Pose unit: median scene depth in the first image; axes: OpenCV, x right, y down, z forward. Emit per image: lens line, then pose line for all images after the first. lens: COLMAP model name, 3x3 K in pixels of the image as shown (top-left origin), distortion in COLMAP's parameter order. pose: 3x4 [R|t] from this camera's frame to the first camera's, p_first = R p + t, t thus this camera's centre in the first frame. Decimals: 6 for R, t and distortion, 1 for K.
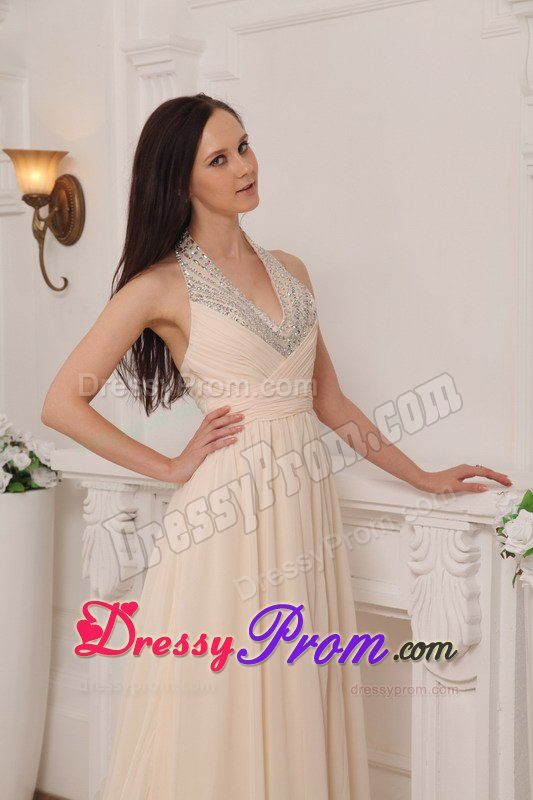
lens RADIAL K [[1676.1, 0, 264.6], [0, 1676.1, 402.7], [0, 0, 1]] dist [0.245981, 0.111972]
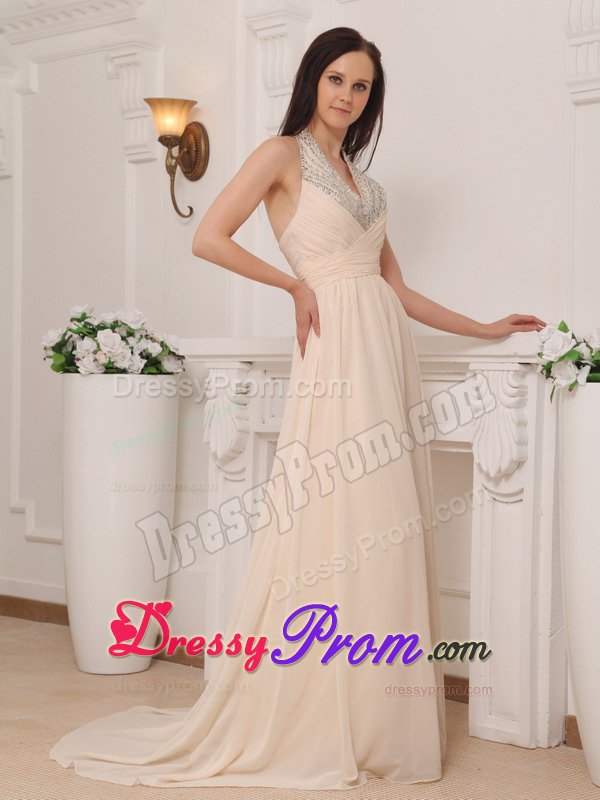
lens RADIAL K [[1776.0, 0, 285.8], [0, 1776.0, 376.6], [0, 0, 1]] dist [0.149112, 0.203747]
pose [[0.999378, 0.017577, -0.030558, -0.010370], [-0.019572, 0.997610, -0.066261, 0.138069], [0.029320, 0.066818, 0.997334, -0.273178]]
